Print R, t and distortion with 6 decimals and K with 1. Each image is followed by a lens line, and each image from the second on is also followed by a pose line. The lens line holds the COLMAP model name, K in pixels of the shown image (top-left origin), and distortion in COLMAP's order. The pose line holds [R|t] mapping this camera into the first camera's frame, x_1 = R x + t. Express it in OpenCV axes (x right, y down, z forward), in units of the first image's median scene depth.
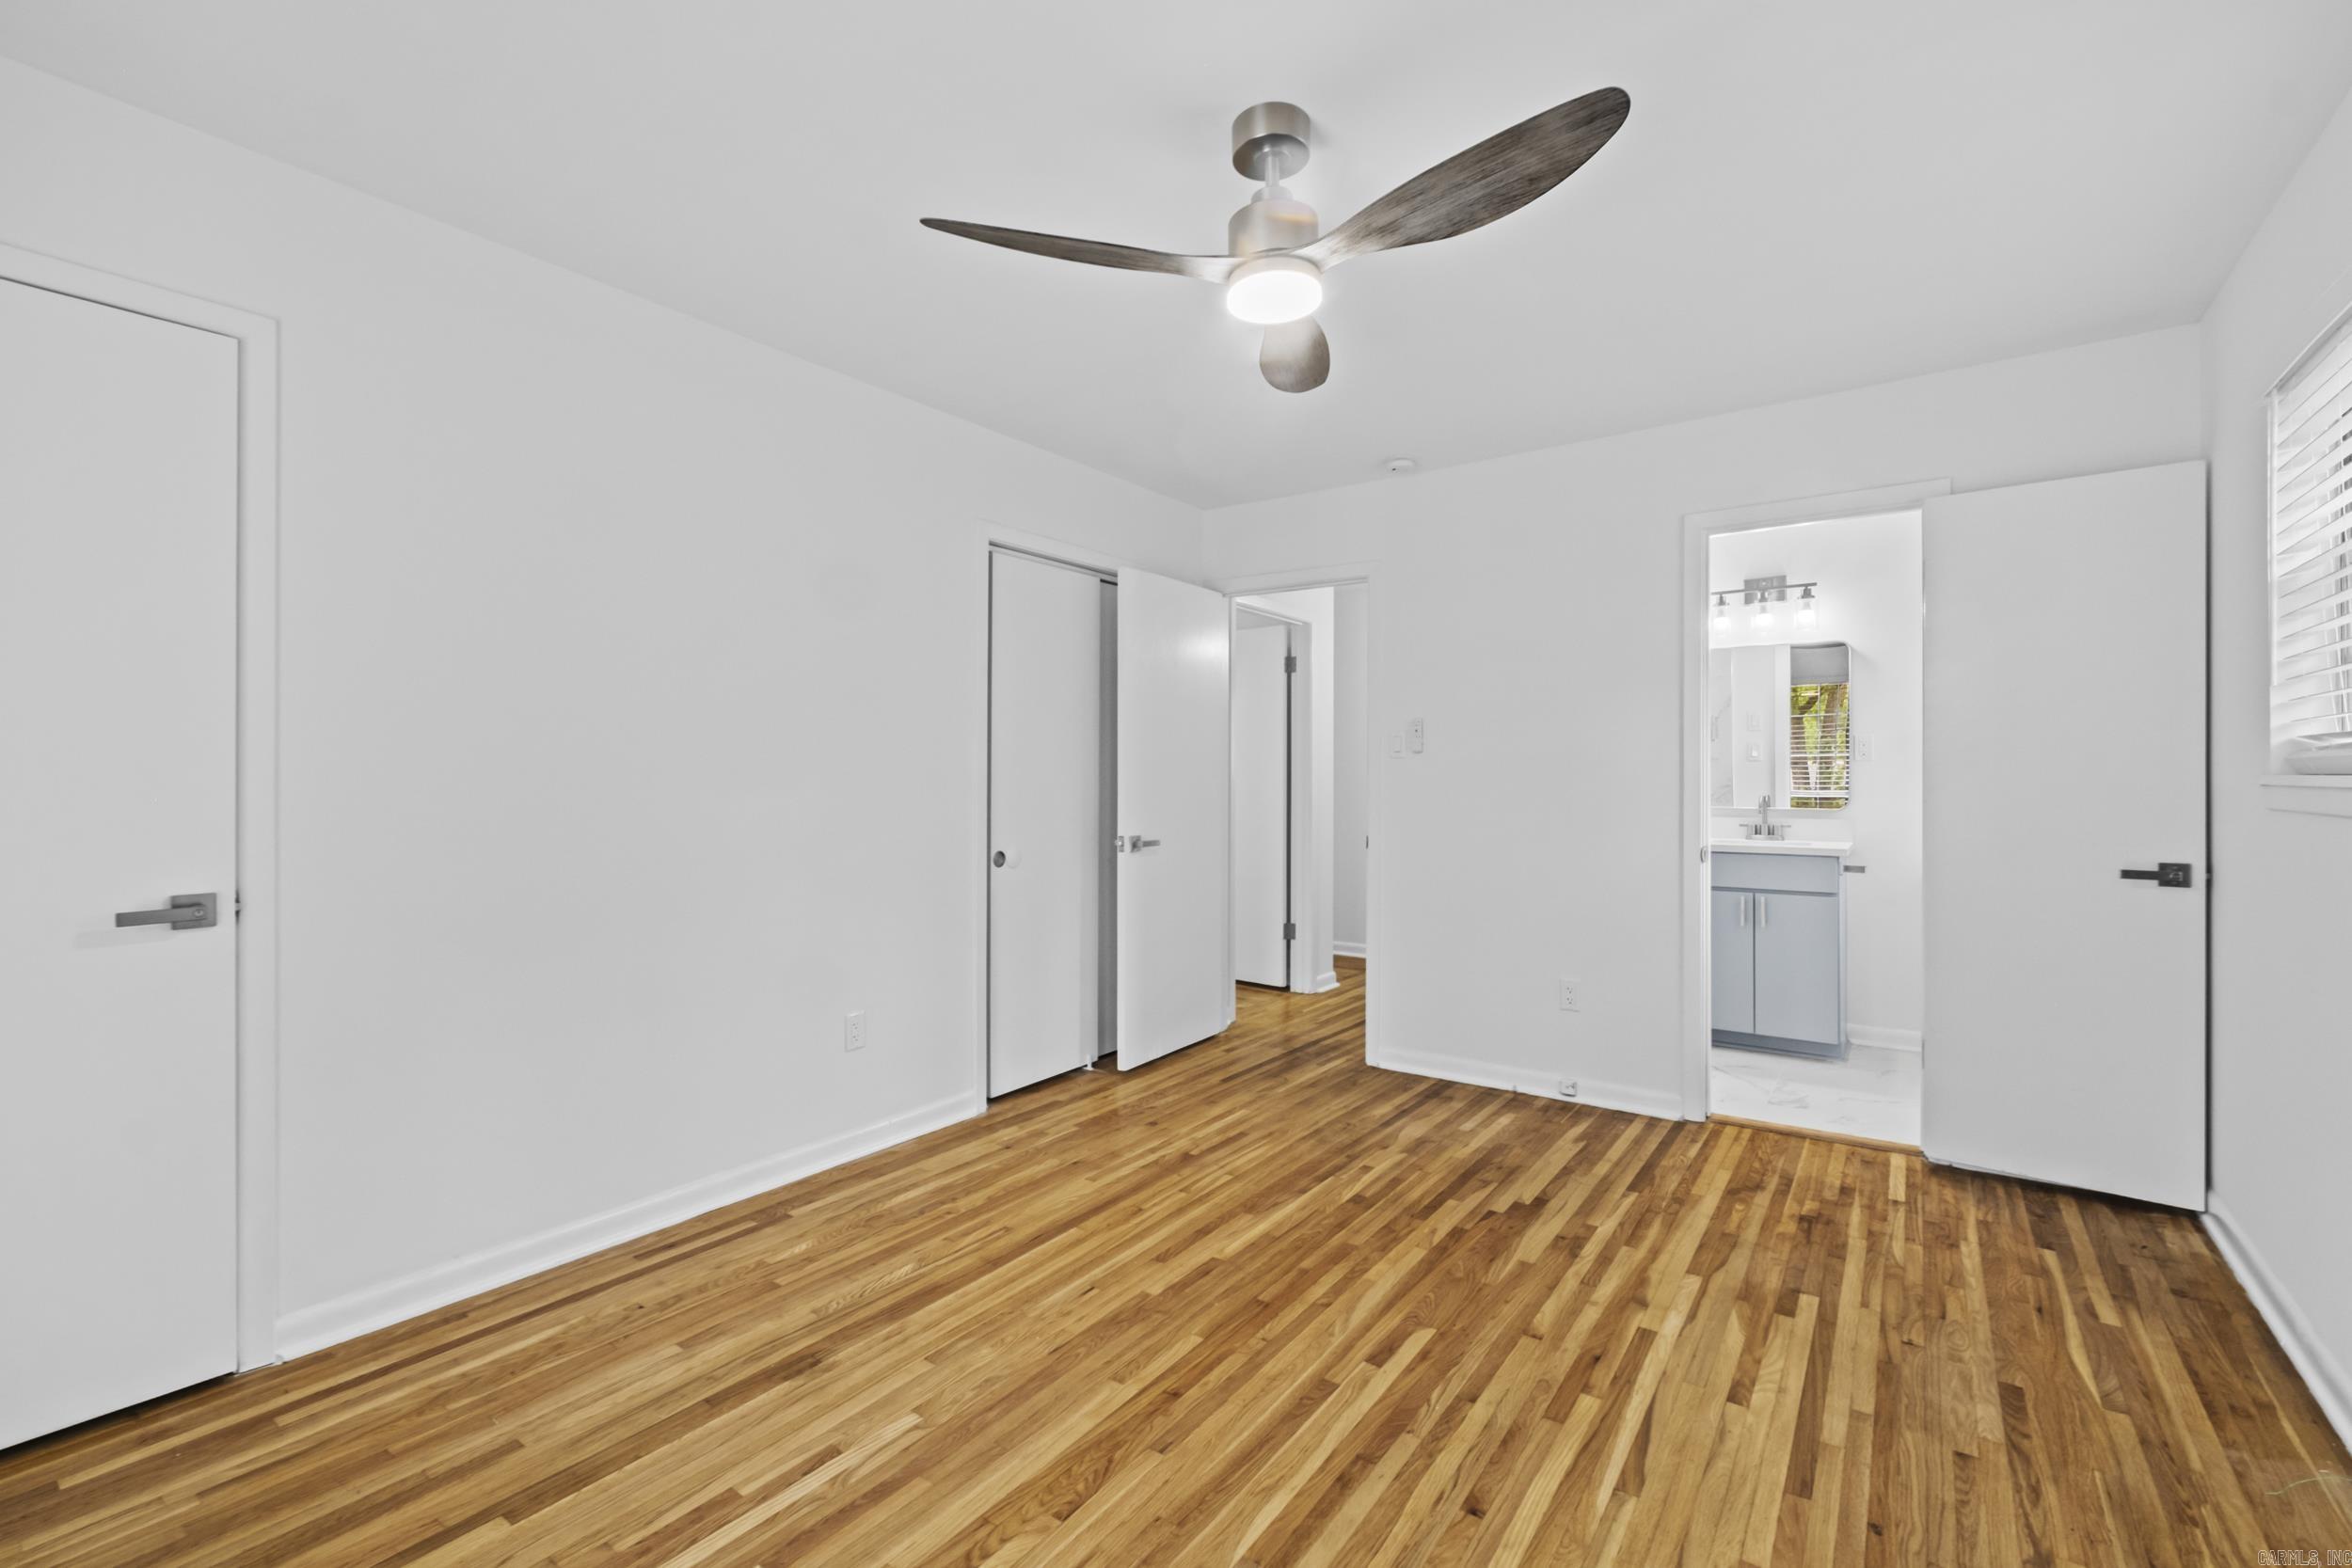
lens RADIAL K [[1039.8, 0, 1177.9], [0, 1039.8, 781.6], [0, 0, 1]] dist [-0.007442, -0.000200]
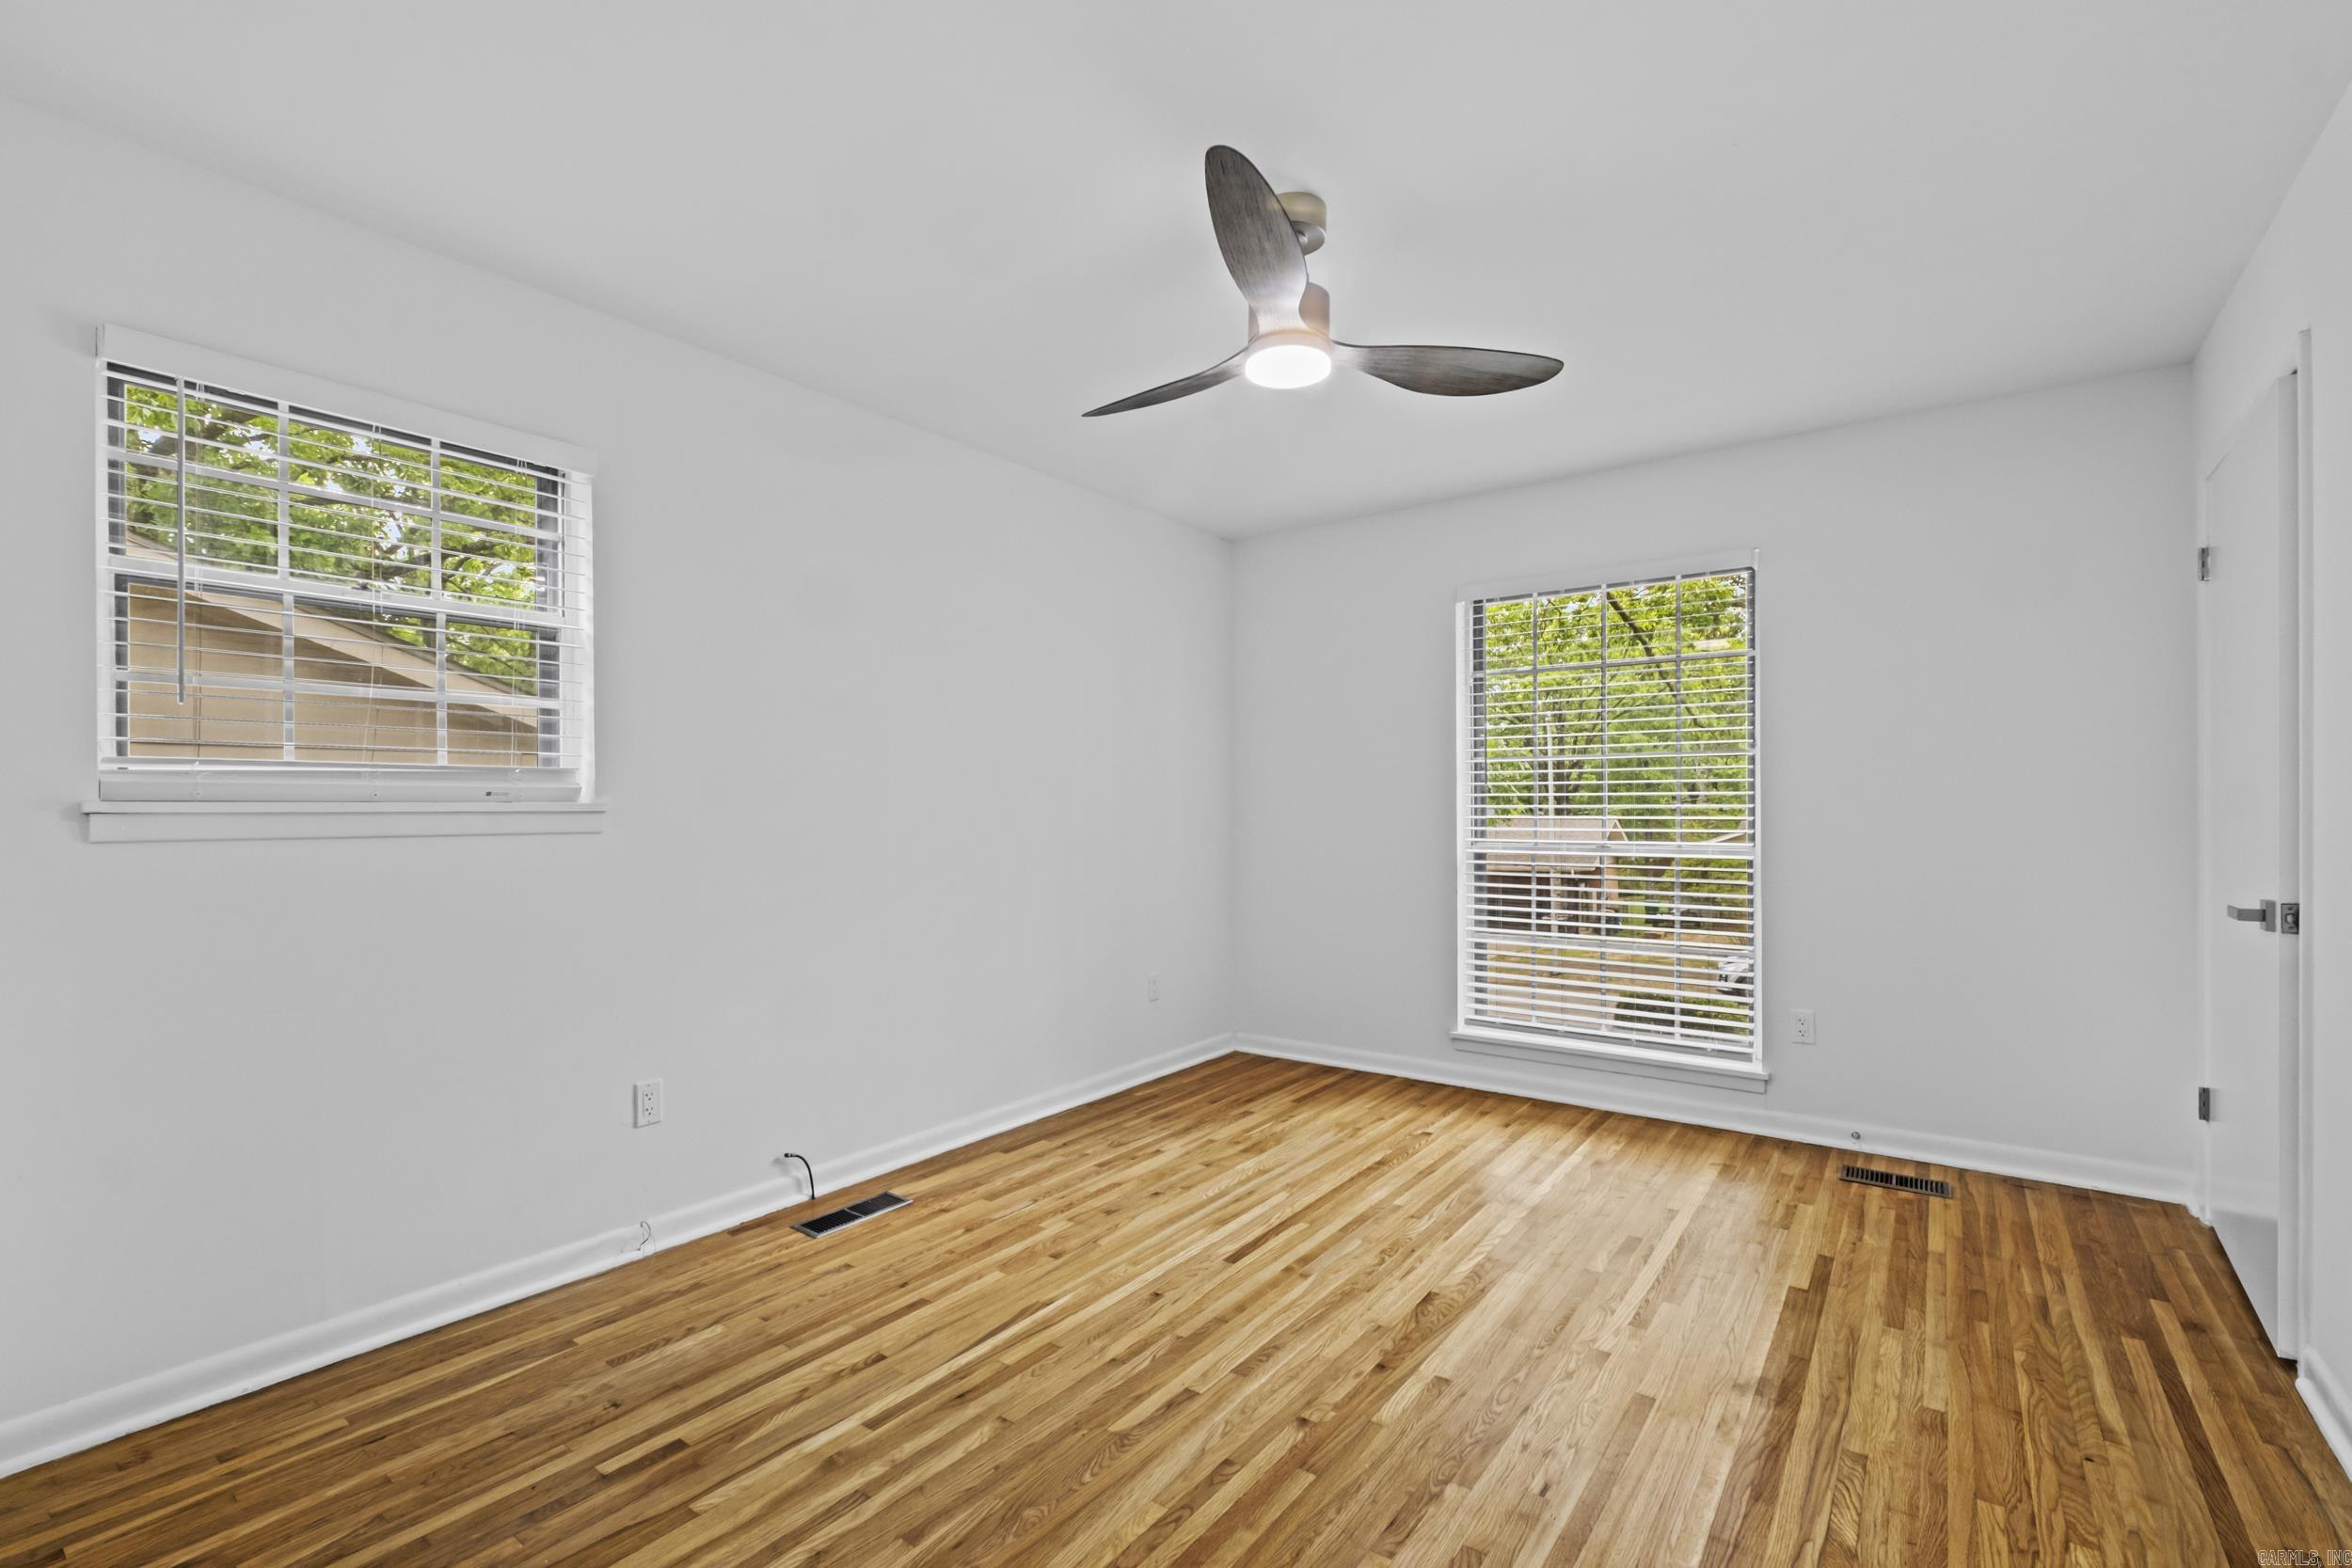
lens RADIAL K [[1039.8, 0, 1174.8], [0, 1039.8, 797.1], [0, 0, 1]] dist [-0.007442, -0.000200]
pose [[-0.999886, 0.004586, 0.014379, 0.195242], [0.004588, 0.999989, 0.000137, -0.006613], [-0.014378, 0.000203, -0.999897, 2.066283]]
